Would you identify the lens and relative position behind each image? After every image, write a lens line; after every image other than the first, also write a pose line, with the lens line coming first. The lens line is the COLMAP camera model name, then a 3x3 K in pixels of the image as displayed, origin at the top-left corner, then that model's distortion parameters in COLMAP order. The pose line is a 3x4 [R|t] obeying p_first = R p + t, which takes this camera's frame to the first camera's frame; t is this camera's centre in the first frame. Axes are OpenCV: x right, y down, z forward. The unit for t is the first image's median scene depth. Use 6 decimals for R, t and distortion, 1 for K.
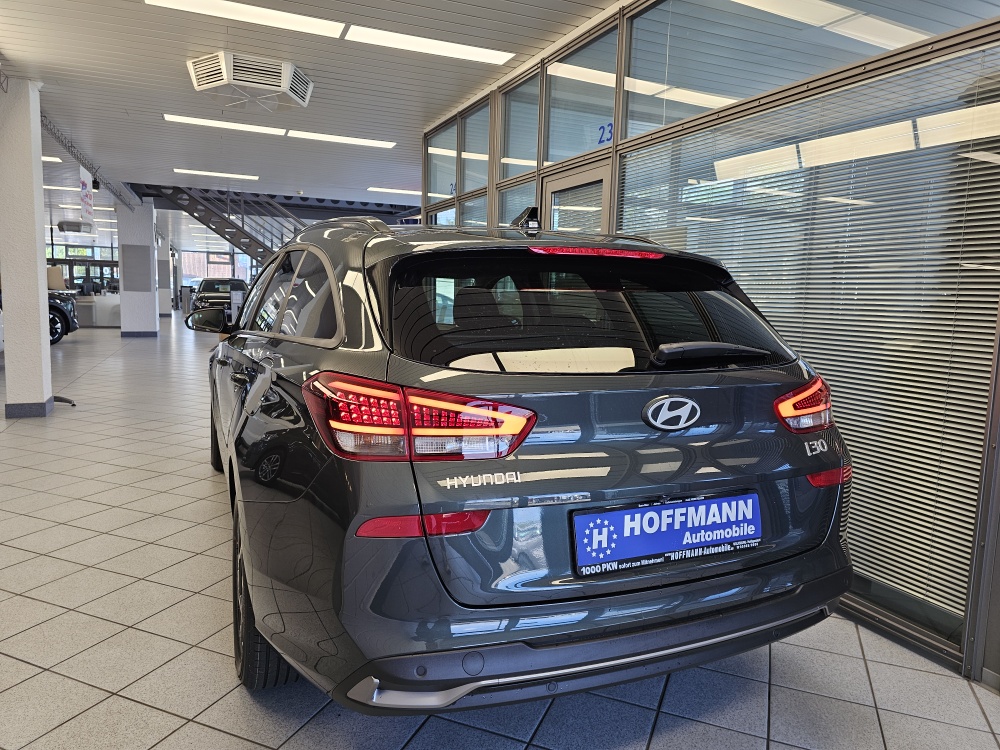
lens RADIAL K [[683.8, 0, 501.0], [0, 683.8, 377.5], [0, 0, 1]] dist [0.047941, -0.054518]
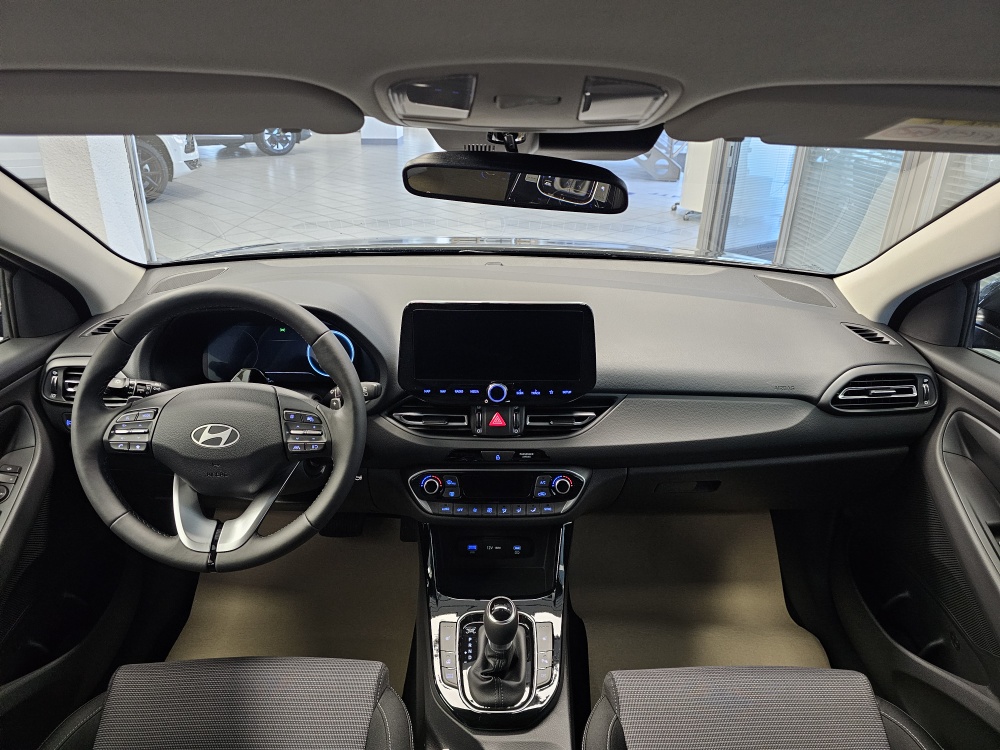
lens RADIAL K [[683.8, 0, 507.6], [0, 683.8, 369.7], [0, 0, 1]] dist [0.047941, -0.054518]
pose [[0.922920, 0.150991, -0.354147, -0.027721], [-0.049144, 0.958562, 0.280612, -0.043196], [0.381842, -0.241579, 0.892097, 0.245938]]
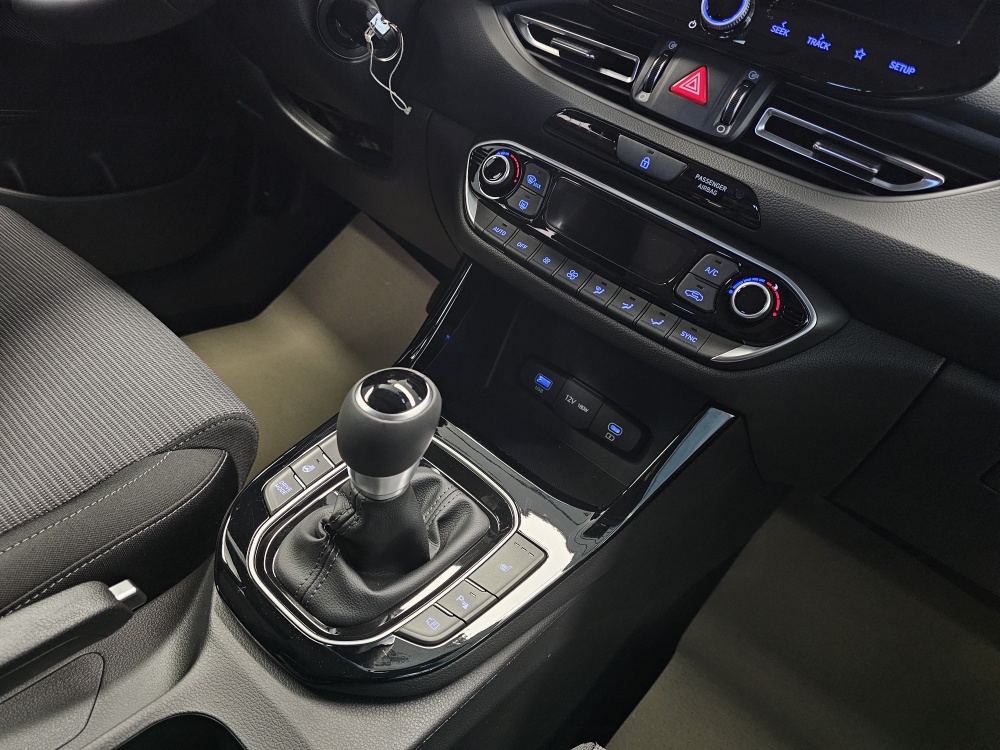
lens RADIAL K [[683.8, 0, 511.9], [0, 683.8, 370.1], [0, 0, 1]] dist [0.047941, -0.054518]
pose [[0.461207, 0.552205, -0.694520, -0.029892], [-0.385159, 0.829745, 0.403950, -0.010319], [0.799338, 0.081196, 0.595371, 0.294696]]
